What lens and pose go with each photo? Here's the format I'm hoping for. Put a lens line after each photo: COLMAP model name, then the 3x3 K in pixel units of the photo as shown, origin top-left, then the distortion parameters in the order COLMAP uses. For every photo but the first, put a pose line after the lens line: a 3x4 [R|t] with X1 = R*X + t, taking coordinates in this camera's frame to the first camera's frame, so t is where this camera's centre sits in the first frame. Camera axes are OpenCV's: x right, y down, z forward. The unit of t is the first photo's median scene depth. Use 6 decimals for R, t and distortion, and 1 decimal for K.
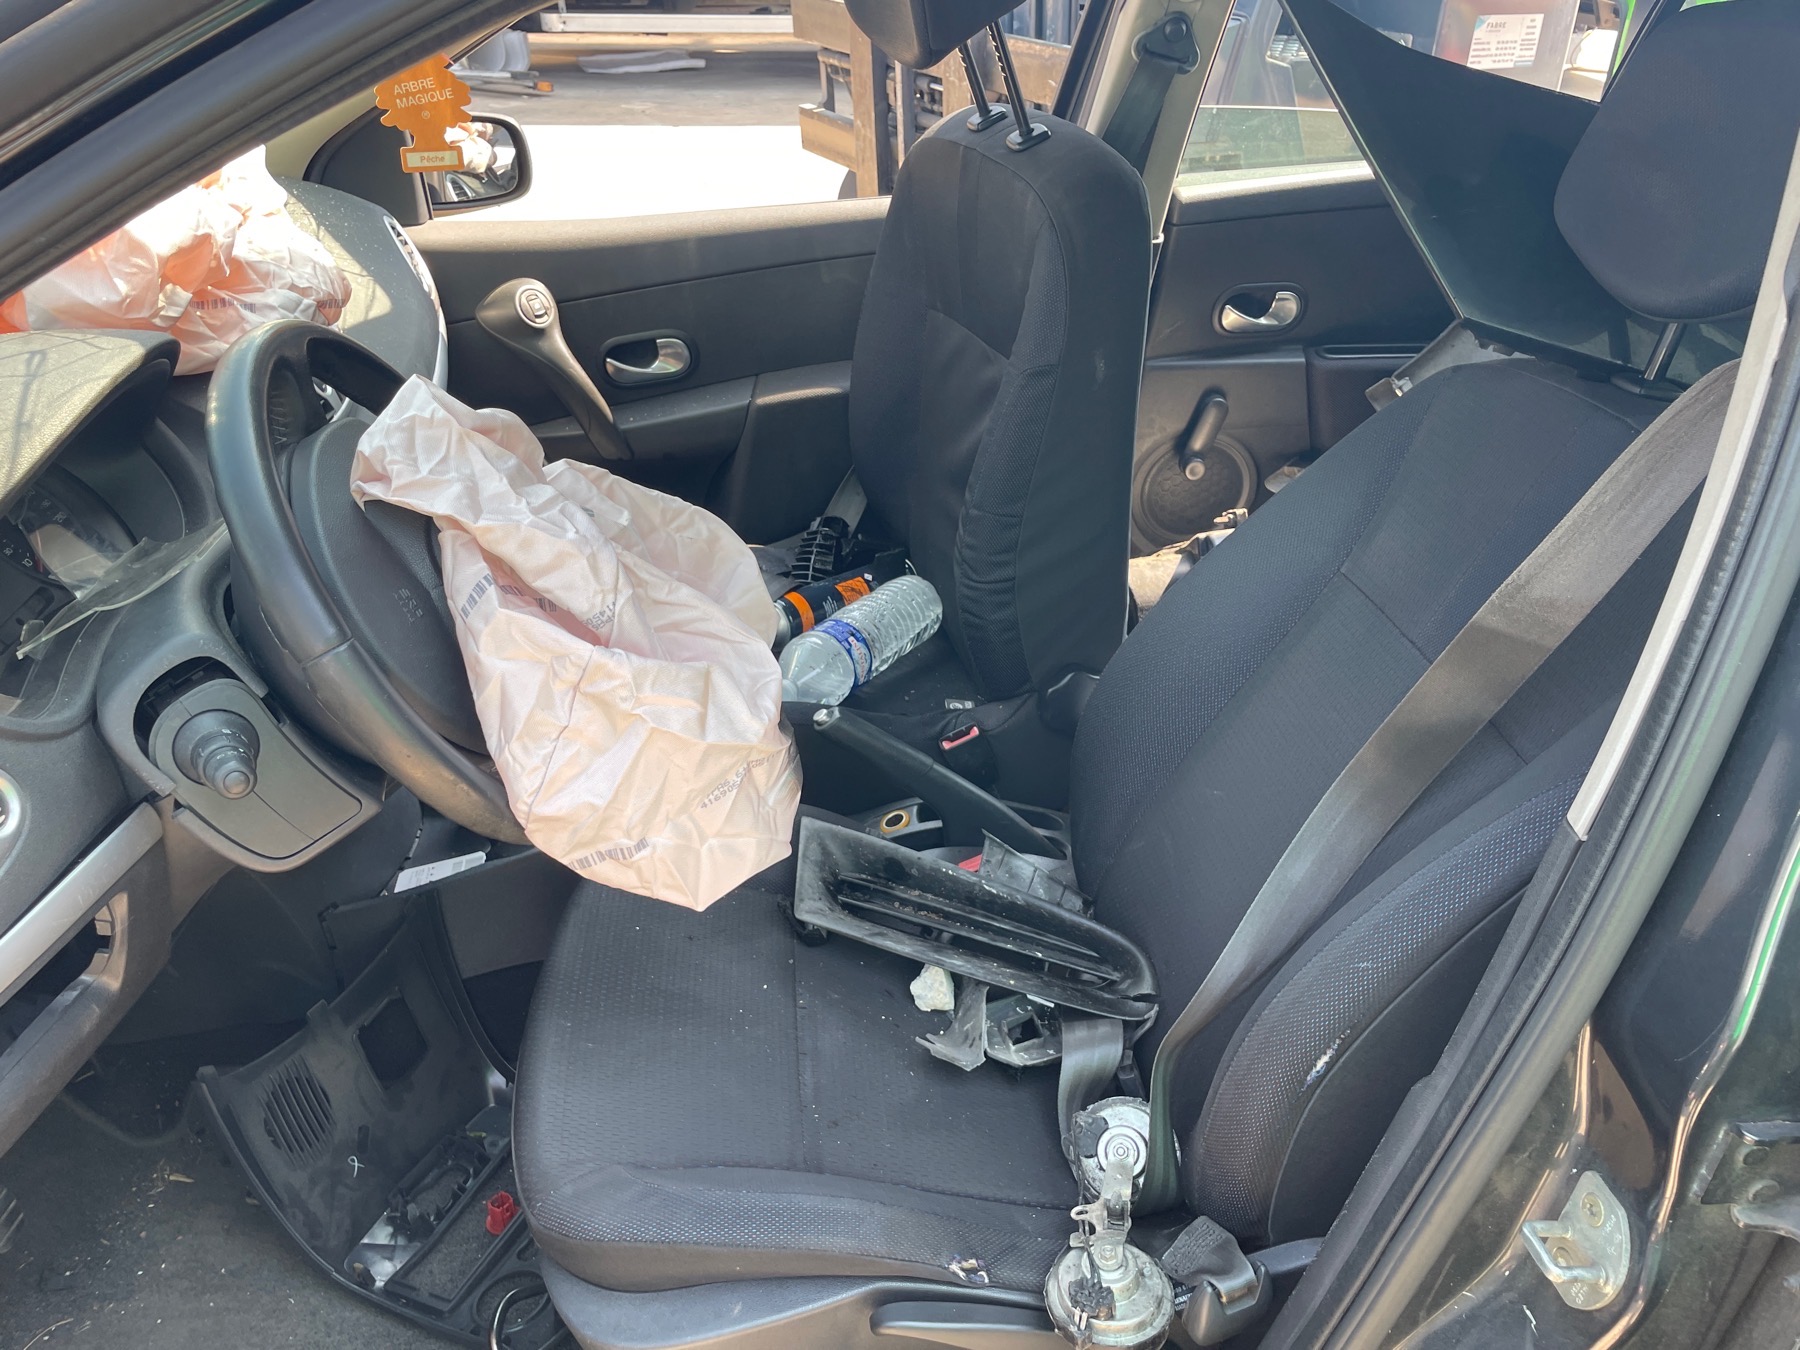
lens RADIAL K [[1372.7, 0, 908.6], [0, 1372.7, 669.9], [0, 0, 1]] dist [0.081688, -0.112405]
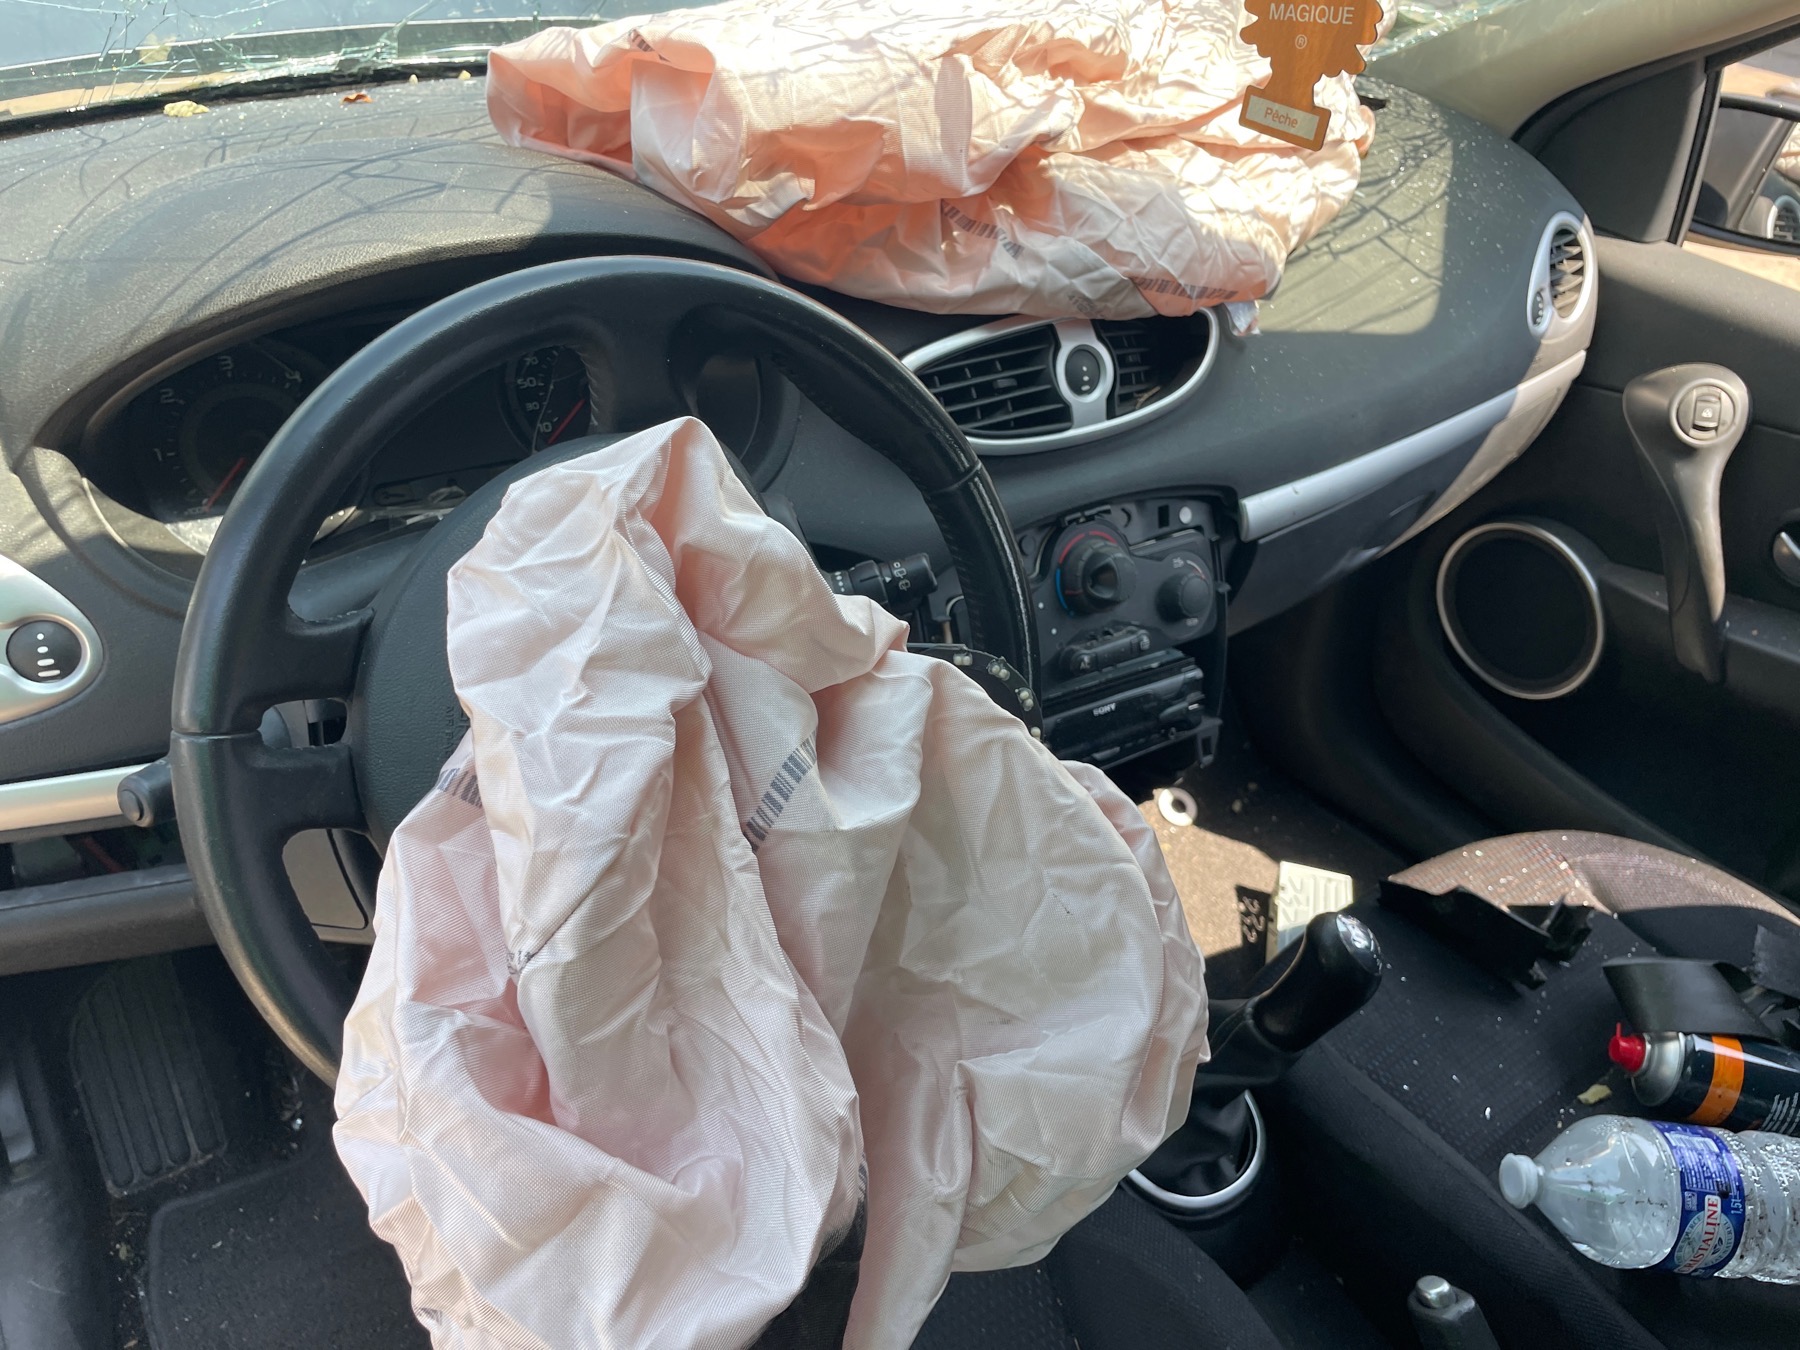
lens RADIAL K [[1370.7, 0, 879.7], [0, 1370.7, 663.9], [0, 0, 1]] dist [0.075633, -0.103758]
pose [[0.464506, 0.528483, -0.710592, 0.120003], [-0.501929, 0.818194, 0.280403, -0.274132], [0.729590, 0.226418, 0.645316, 0.592747]]
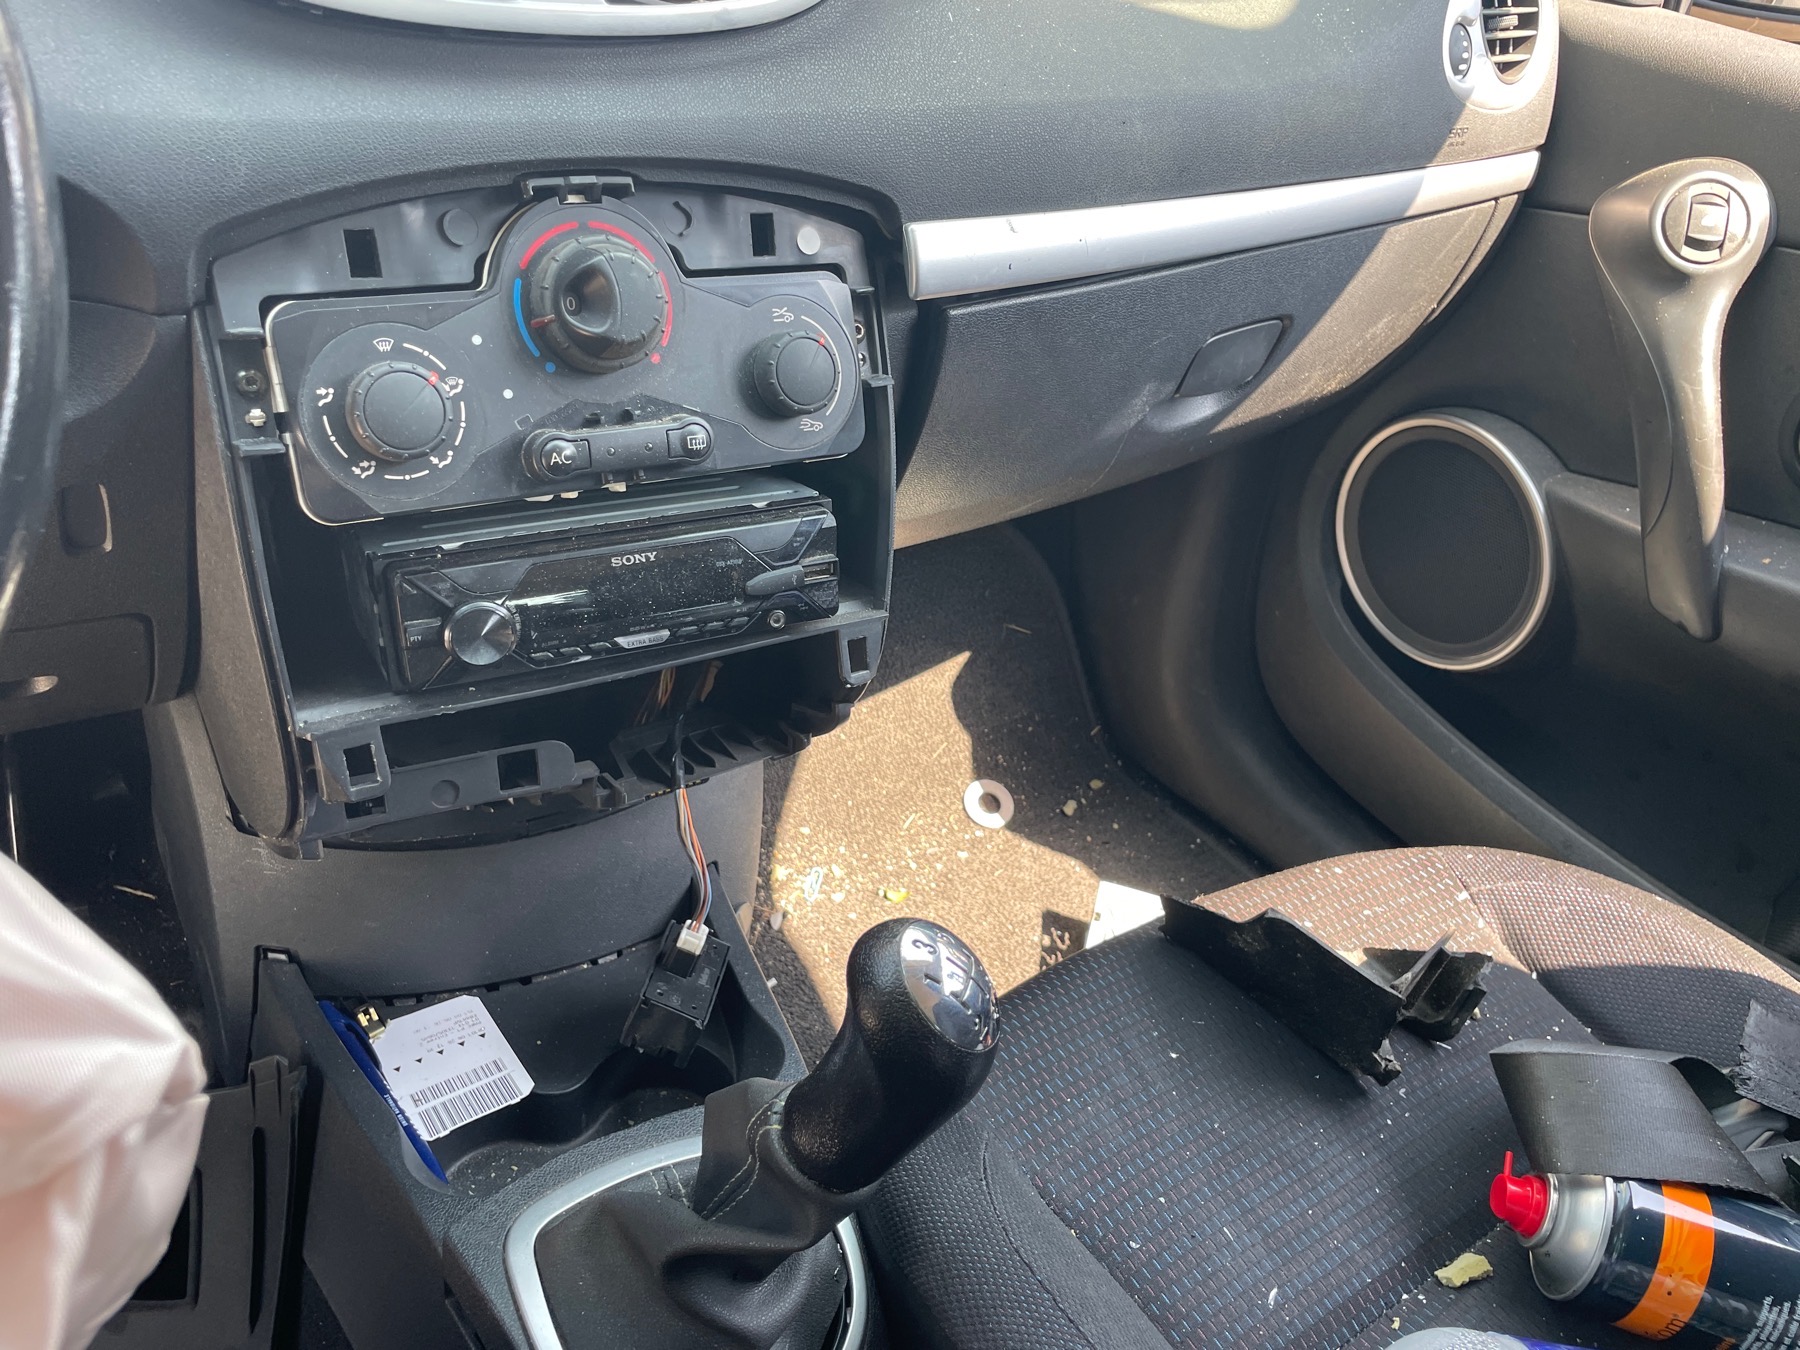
lens RADIAL K [[1372.7, 0, 908.6], [0, 1372.7, 669.9], [0, 0, 1]] dist [0.081688, -0.112405]
pose [[0.439449, 0.537616, -0.719620, 0.003376], [-0.549366, 0.794684, 0.258214, -0.227811], [0.710691, 0.281863, 0.644571, 1.039604]]
